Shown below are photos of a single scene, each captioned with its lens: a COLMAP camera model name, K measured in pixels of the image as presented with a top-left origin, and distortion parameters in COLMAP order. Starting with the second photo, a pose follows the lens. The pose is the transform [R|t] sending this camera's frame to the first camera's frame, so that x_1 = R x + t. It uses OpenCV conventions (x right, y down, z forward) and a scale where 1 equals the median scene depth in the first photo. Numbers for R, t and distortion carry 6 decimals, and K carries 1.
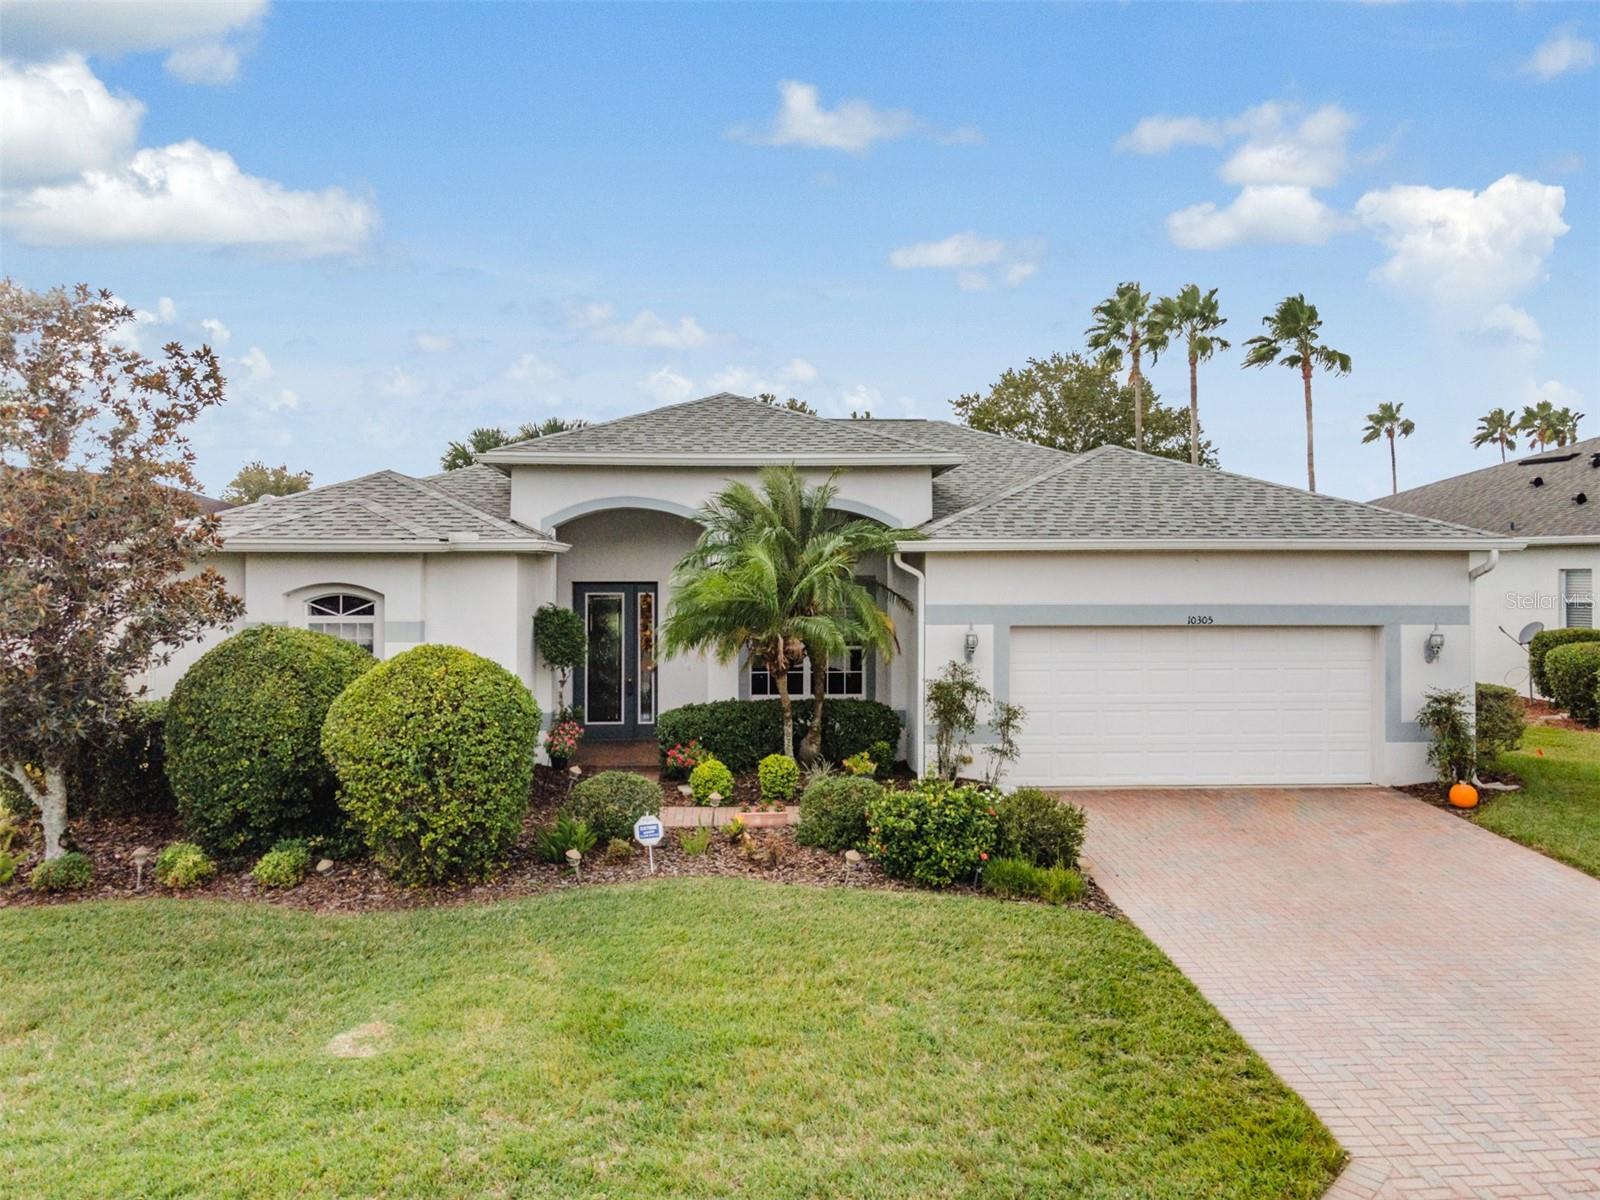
lens RADIAL K [[1182.3, 0, 792.8], [0, 1182.3, 568.6], [0, 0, 1]] dist [0.041114, 0.008952]
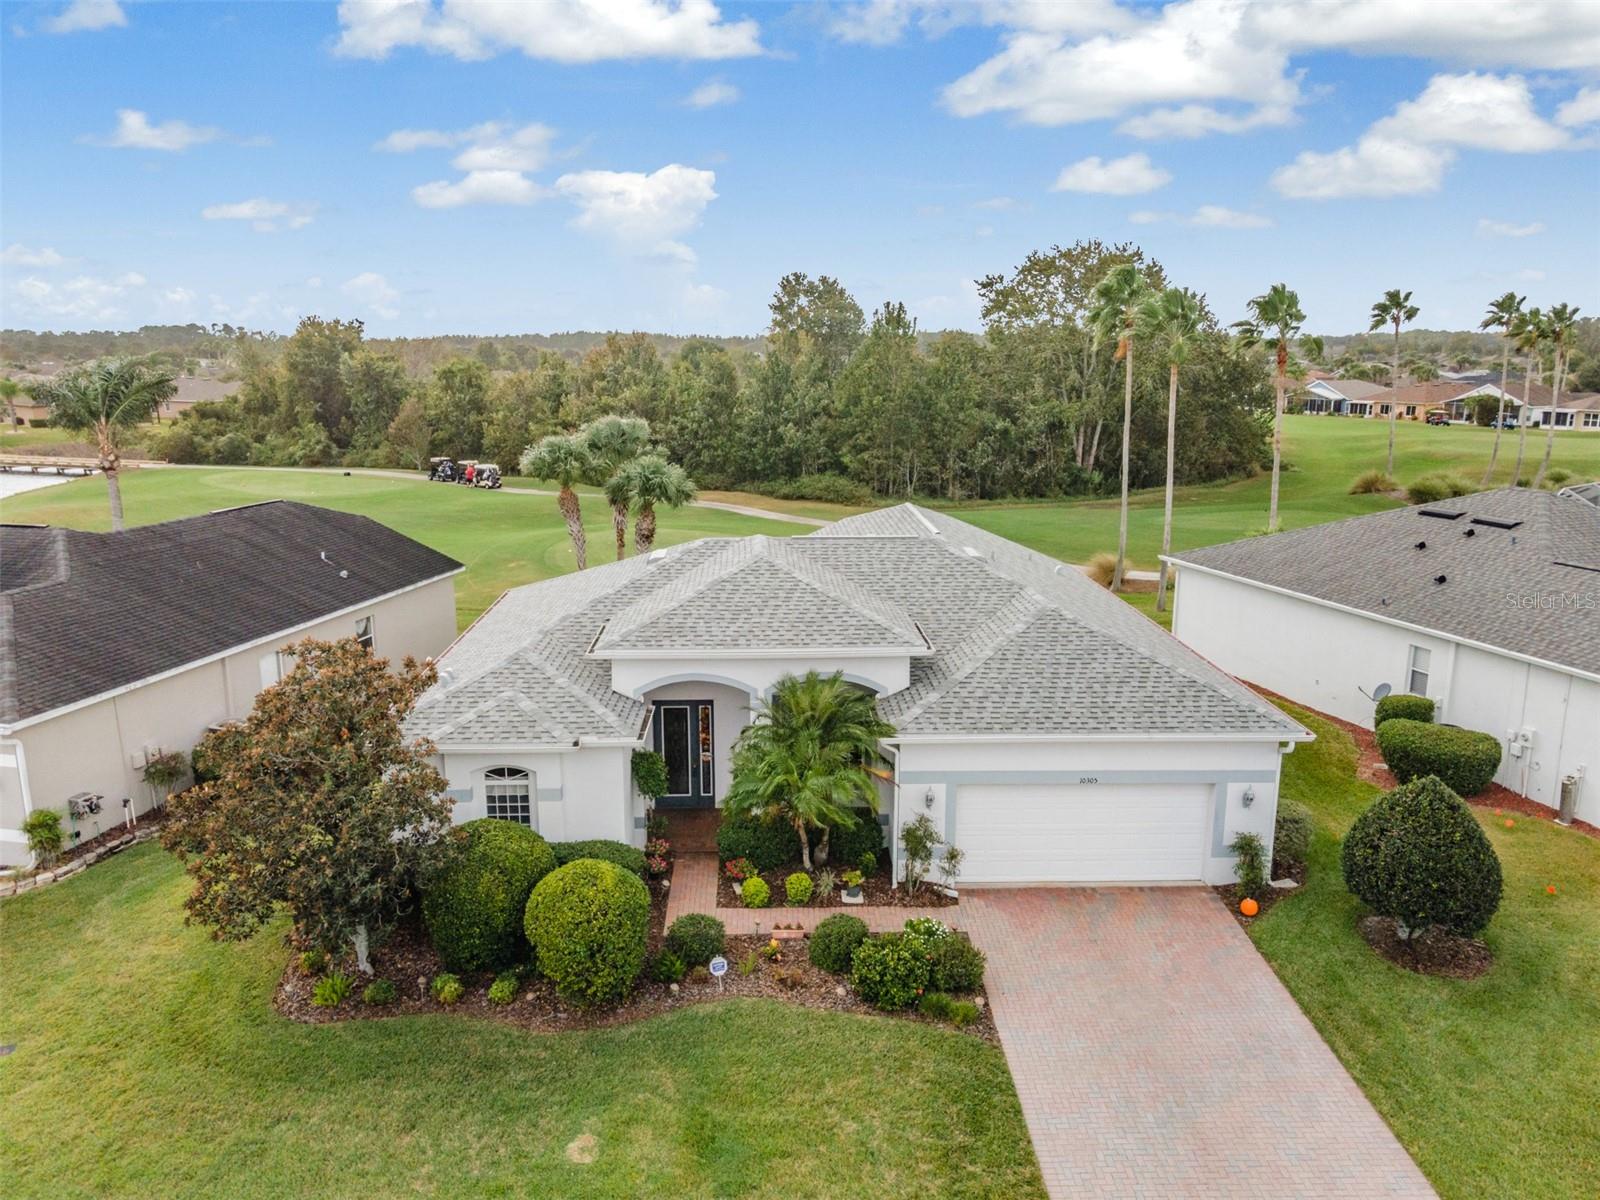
lens RADIAL K [[1164.9, 0, 793.6], [0, 1164.9, 607.1], [0, 0, 1]] dist [0.029823, 0.034908]
pose [[0.999626, 0.008056, -0.026151, 0.017405], [-0.002161, 0.975940, 0.218028, -0.510538], [0.027278, -0.217890, 0.975592, -0.388677]]
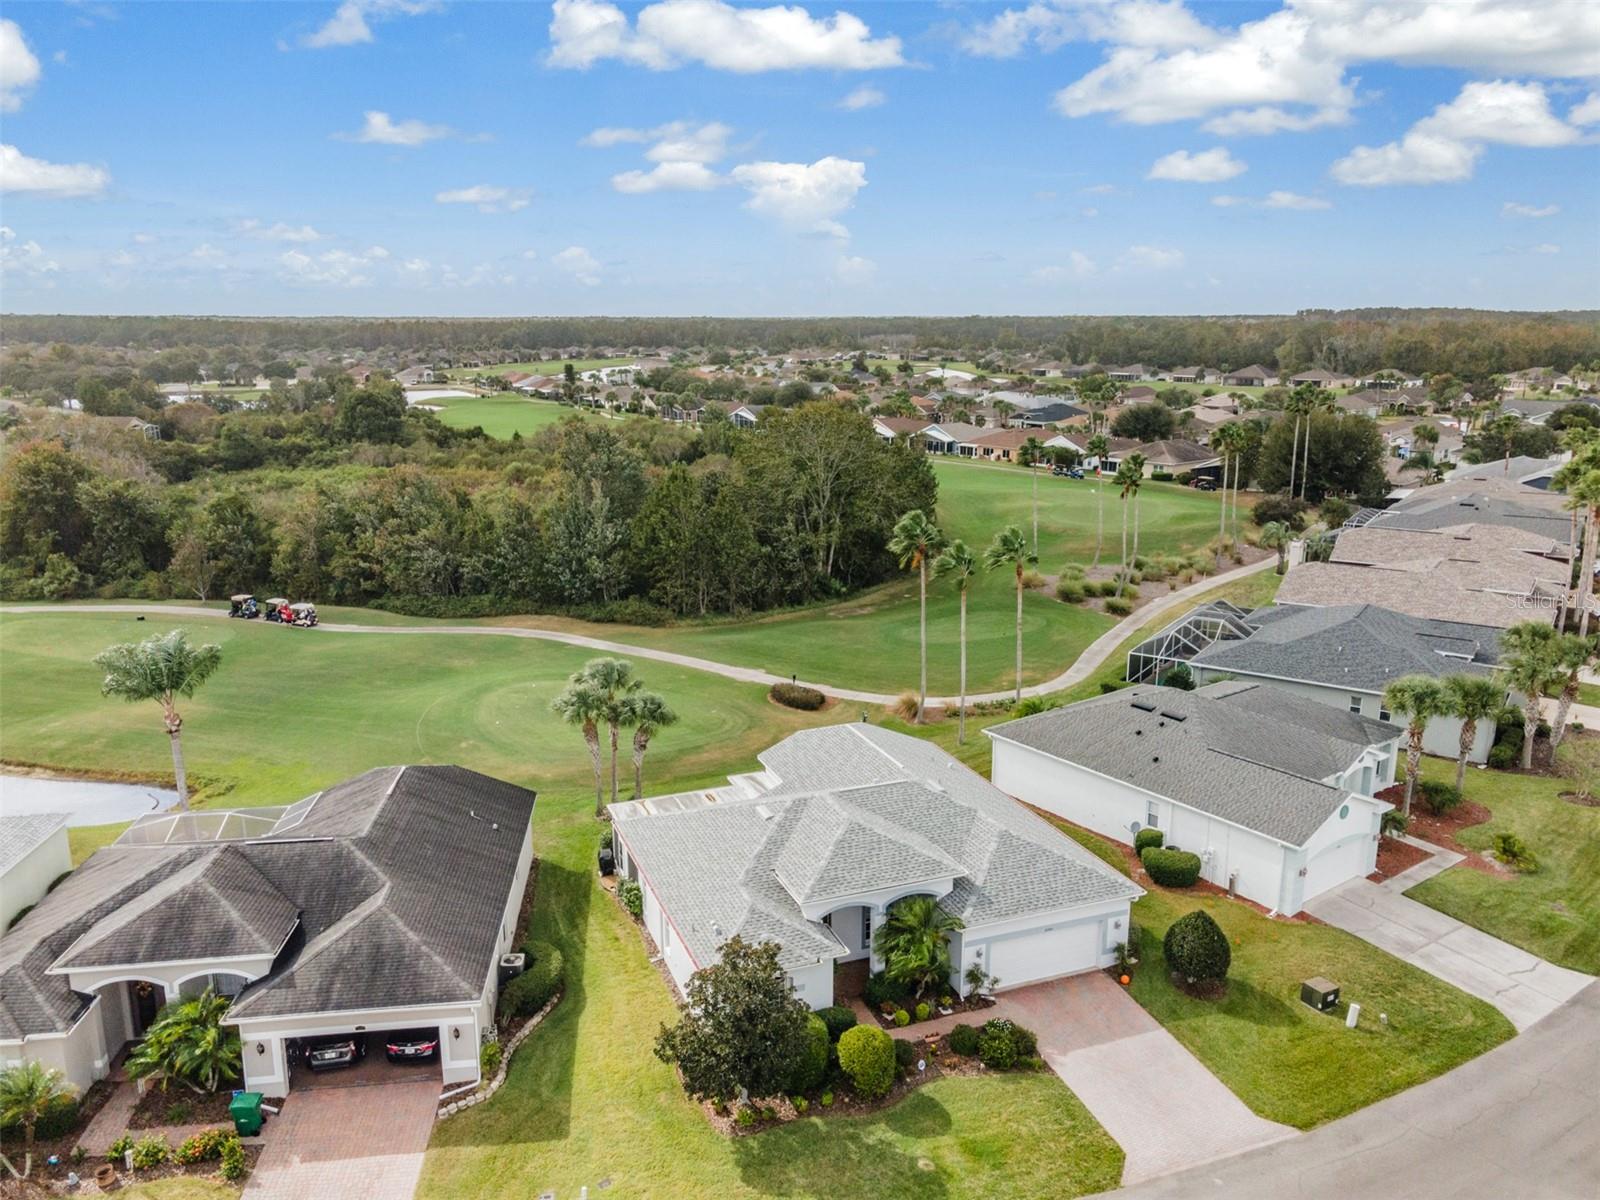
lens RADIAL K [[1181.7, 0, 792.1], [0, 1181.7, 605.1], [0, 0, 1]] dist [0.028417, 0.034458]
pose [[0.951713, -0.071670, 0.298507, -1.131919], [-0.001135, 0.971537, 0.236883, -1.505715], [-0.306988, -0.225784, 0.924543, -1.389660]]
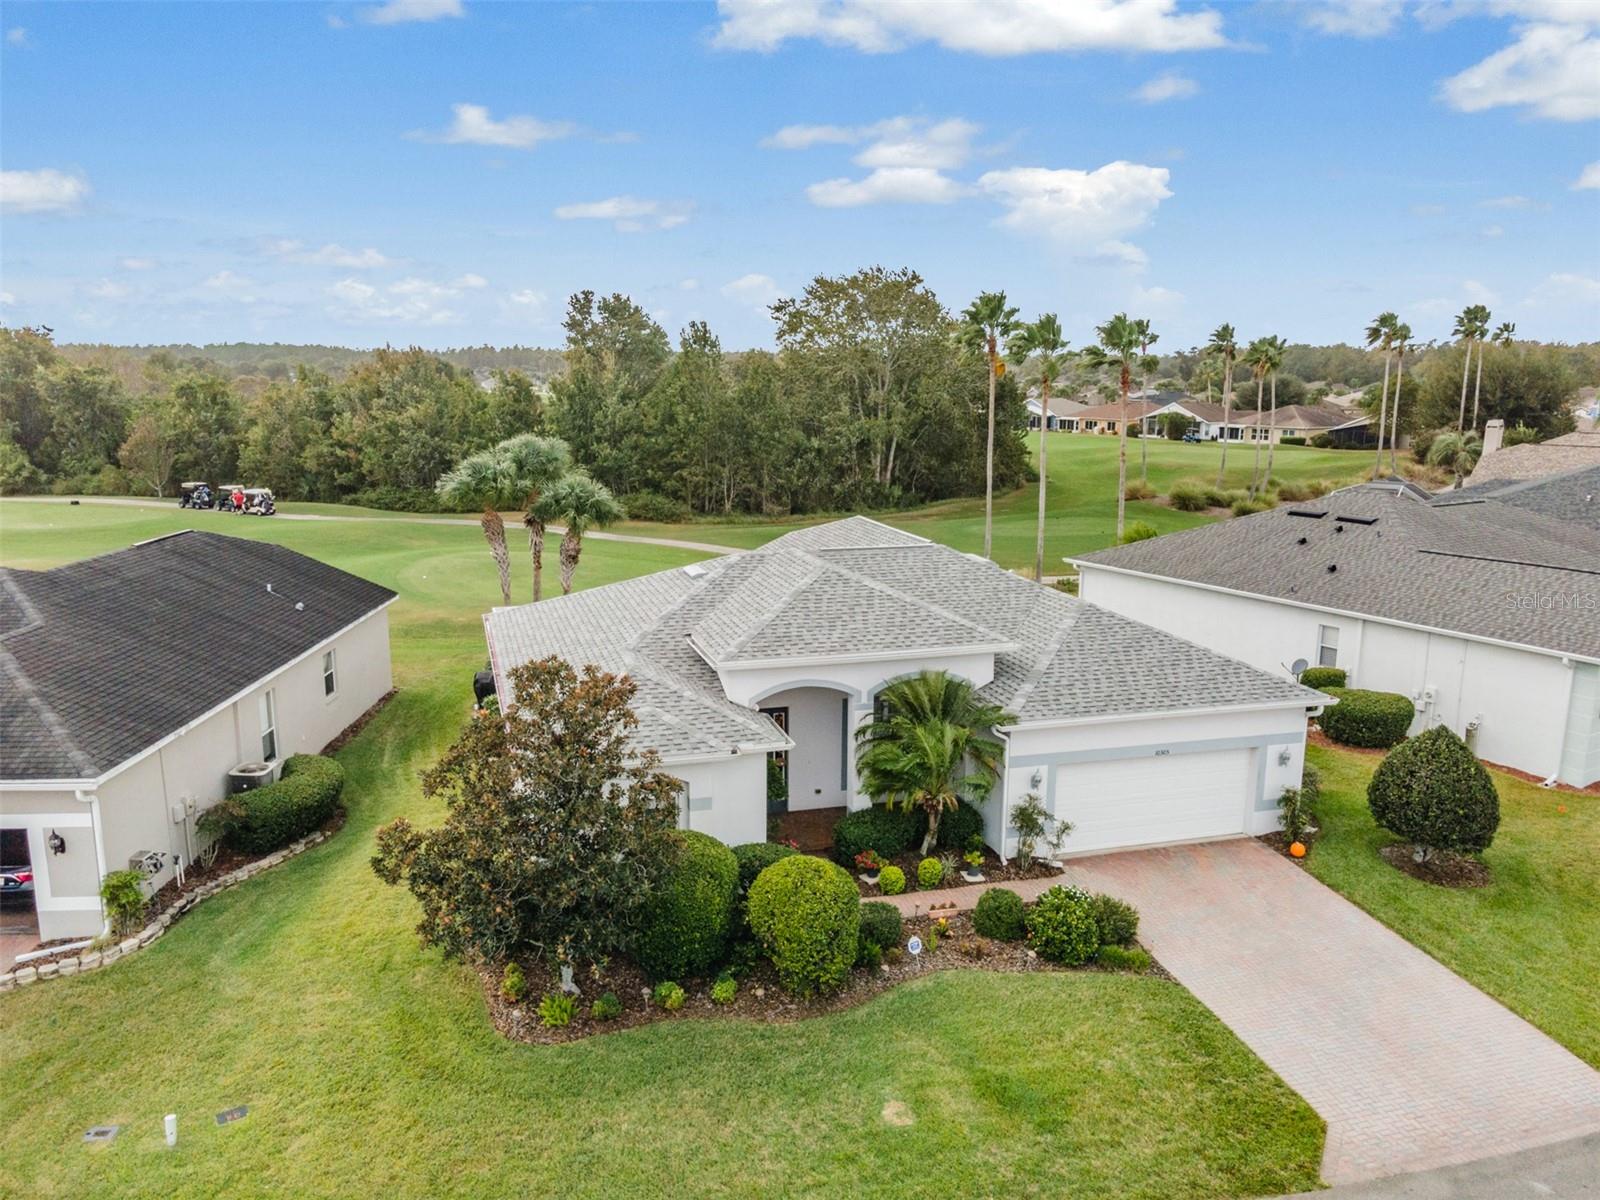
lens RADIAL K [[1190.2, 0, 792.9], [0, 1190.2, 606.8], [0, 0, 1]] dist [0.030550, 0.032598]
pose [[0.974256, -0.036945, 0.222395, -0.556721], [-0.008349, 0.979891, 0.199360, -0.516394], [-0.225288, -0.196084, 0.954357, -0.460429]]
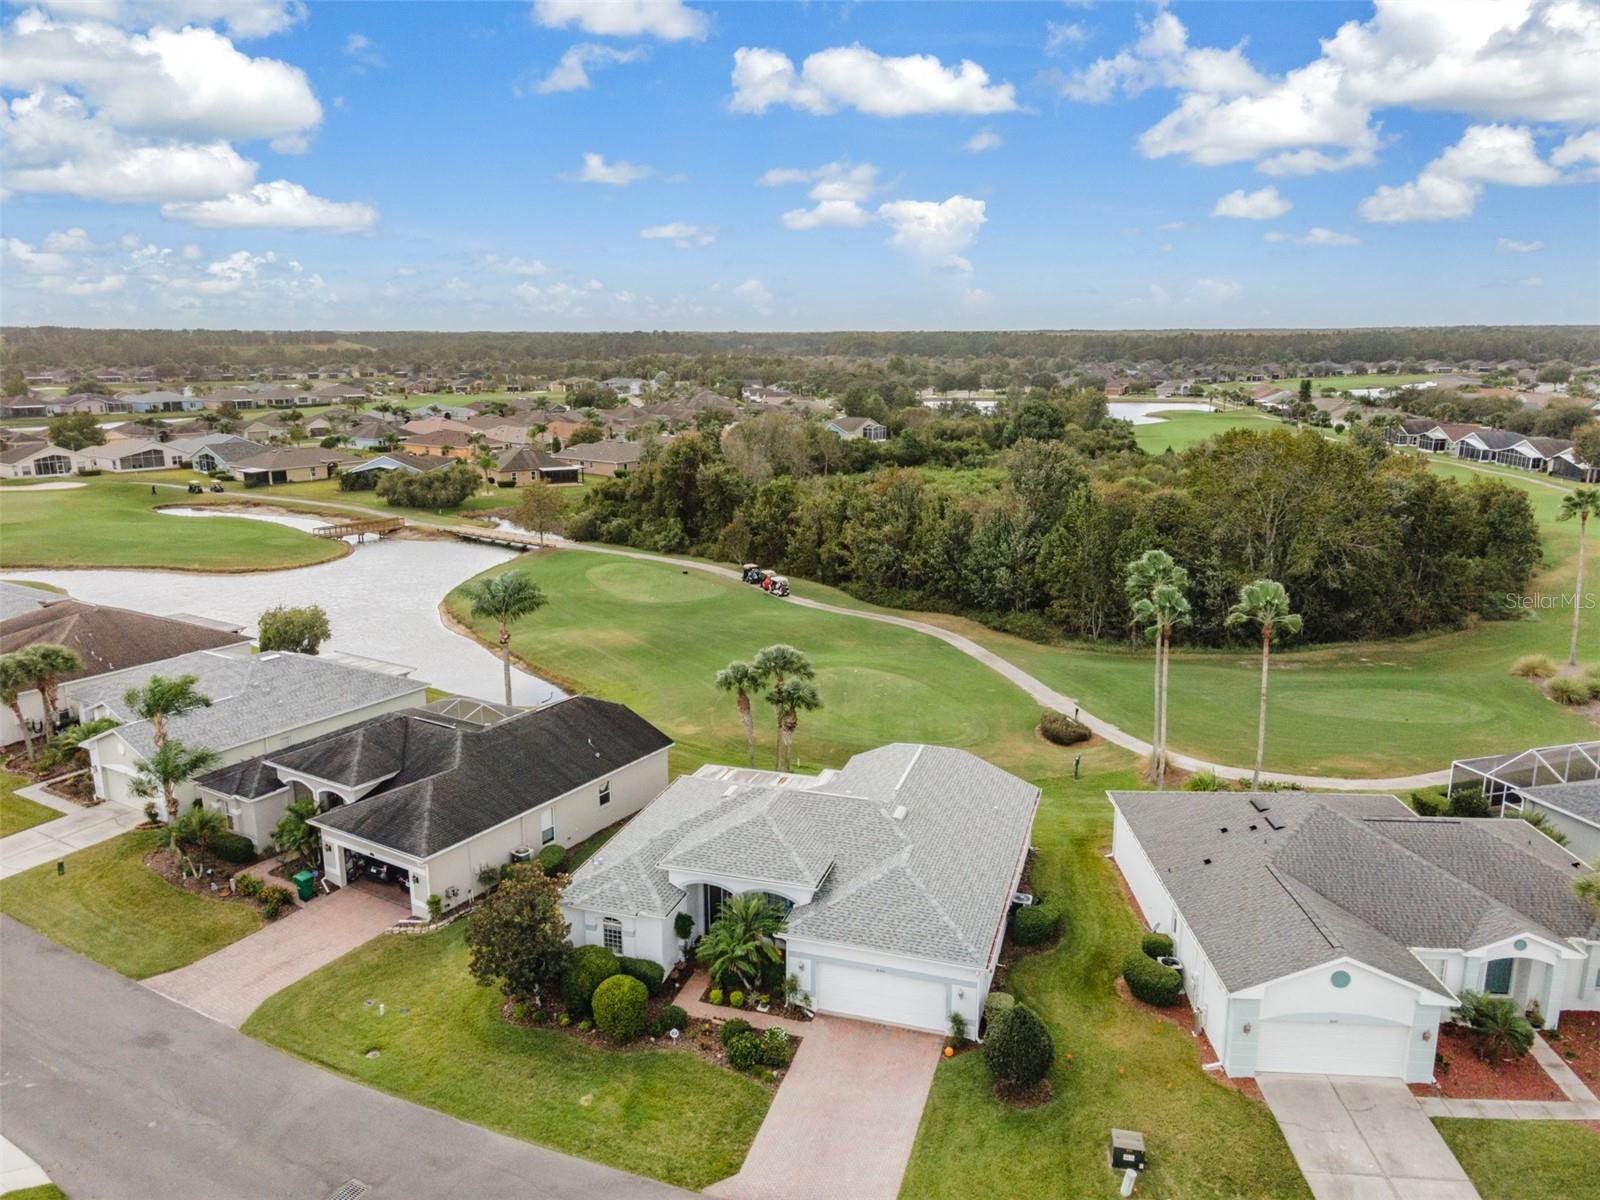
lens RADIAL K [[1164.9, 0, 793.6], [0, 1164.9, 607.1], [0, 0, 1]] dist [0.029823, 0.034908]
pose [[0.933677, 0.083245, -0.348307, 1.124544], [-0.000051, 0.972639, 0.232323, -1.555210], [0.358116, -0.216897, 0.908135, -1.525926]]
